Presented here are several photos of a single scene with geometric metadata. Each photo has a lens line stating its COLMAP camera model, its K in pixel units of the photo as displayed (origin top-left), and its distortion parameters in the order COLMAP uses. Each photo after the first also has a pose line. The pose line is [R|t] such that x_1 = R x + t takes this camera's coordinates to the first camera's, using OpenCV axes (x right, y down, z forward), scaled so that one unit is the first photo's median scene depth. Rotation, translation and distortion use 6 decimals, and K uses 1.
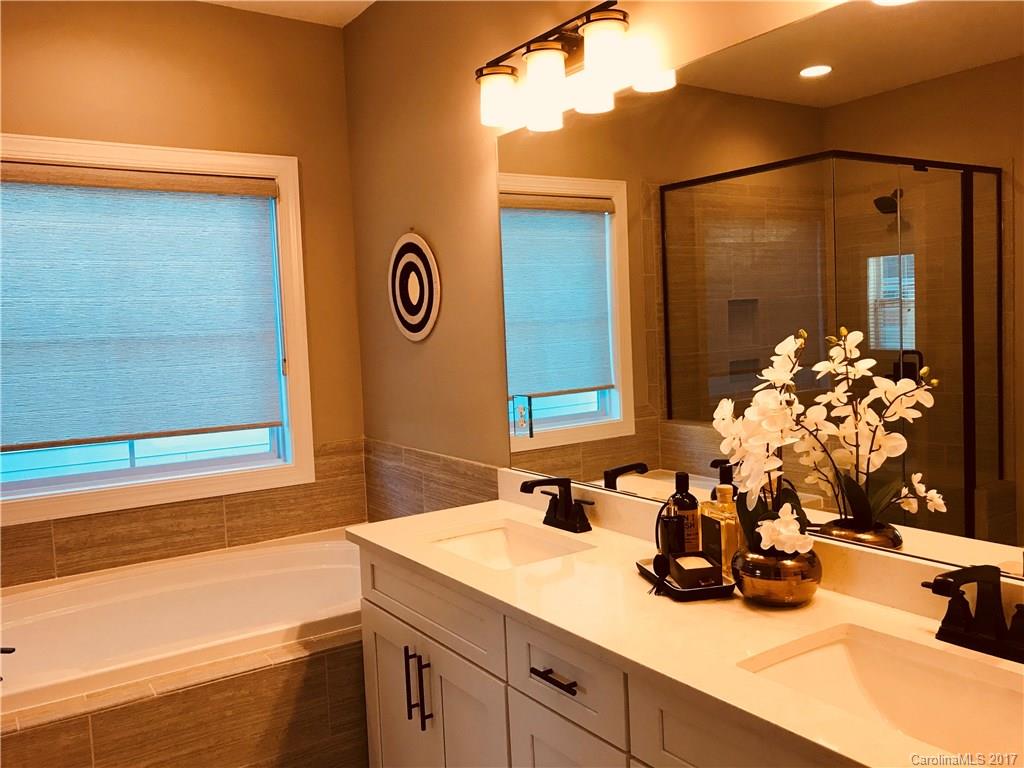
lens RADIAL K [[843.8, 0, 511.1], [0, 843.8, 377.2], [0, 0, 1]] dist [0.040919, -0.052518]
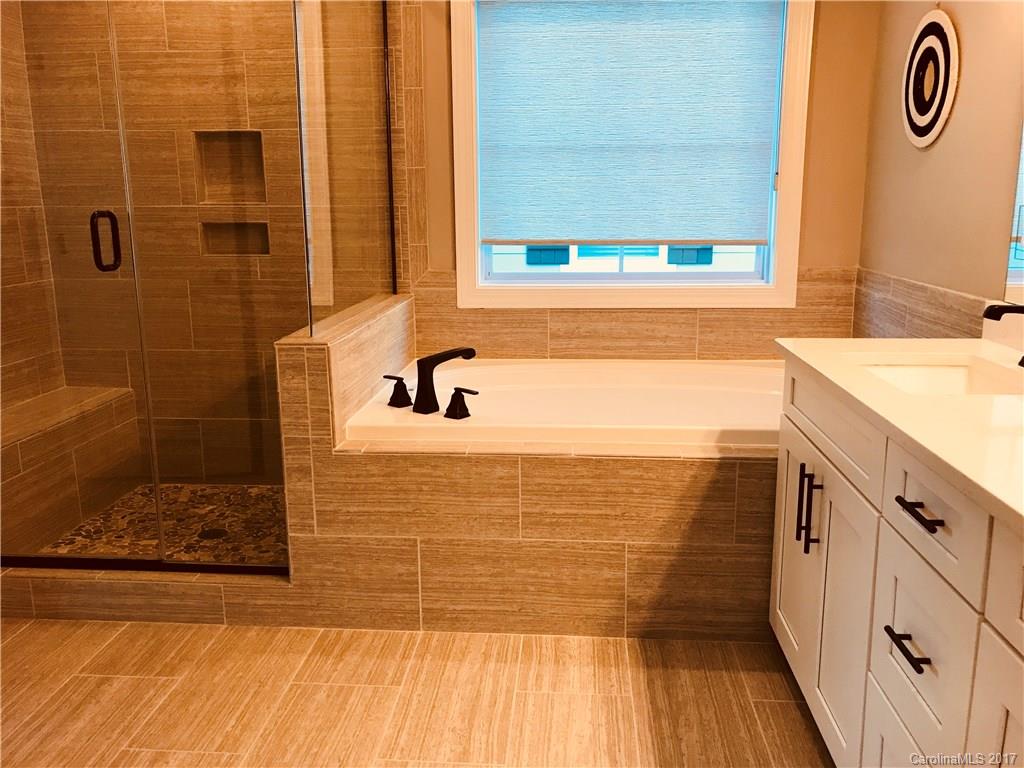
lens RADIAL K [[843.8, 0, 509.6], [0, 843.8, 376.9], [0, 0, 1]] dist [0.040919, -0.052518]
pose [[0.785677, 0.159516, -0.597717, 0.140506], [-0.060931, 0.981440, 0.181831, 0.069718], [0.615629, -0.106441, 0.780815, 0.089404]]
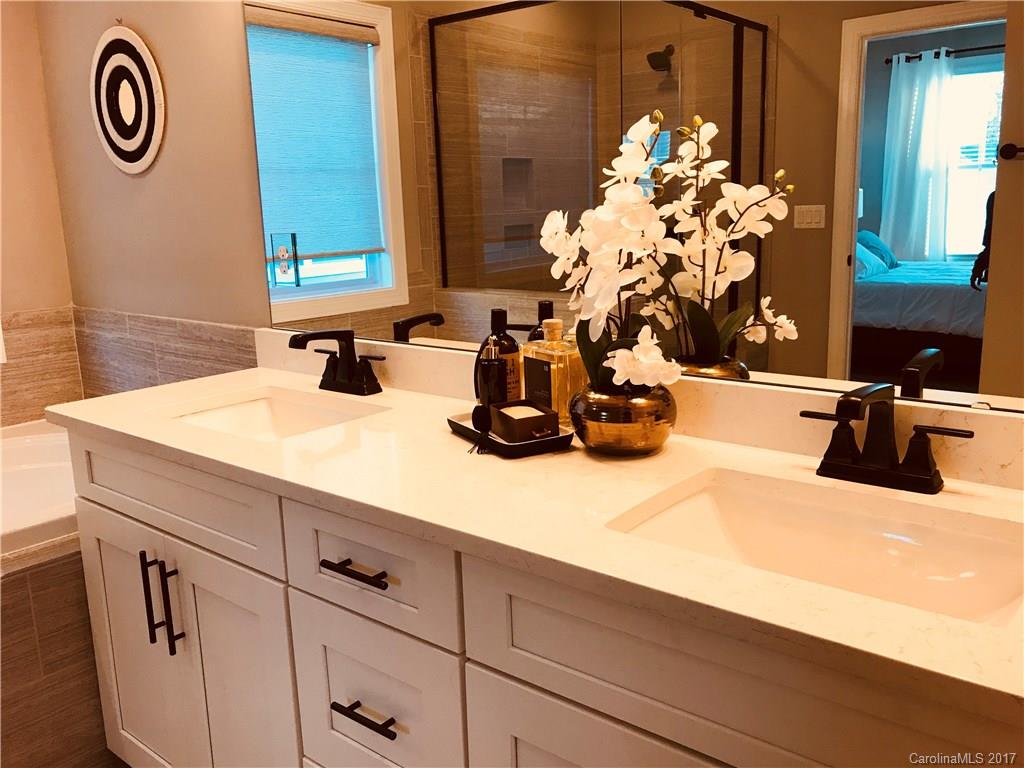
lens RADIAL K [[843.8, 0, 511.0], [0, 843.8, 379.2], [0, 0, 1]] dist [0.040919, -0.052518]
pose [[0.958218, -0.043444, 0.282721, -0.014300], [0.007233, 0.991763, 0.127884, 0.063249], [-0.285948, -0.120496, 0.950639, 0.182878]]
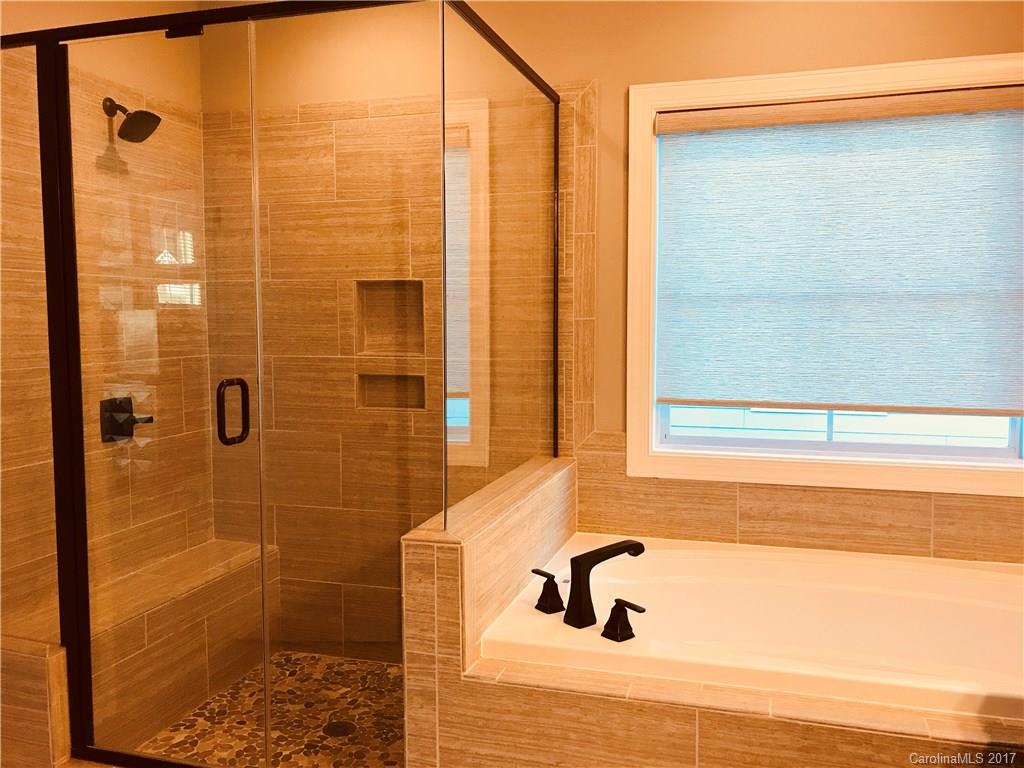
lens RADIAL K [[843.8, 0, 510.0], [0, 843.8, 378.1], [0, 0, 1]] dist [0.040919, -0.052518]
pose [[0.634651, 0.090337, -0.767500, 0.020853], [-0.067963, 0.995821, 0.061012, 0.013116], [0.769804, 0.013441, 0.638139, 0.244649]]
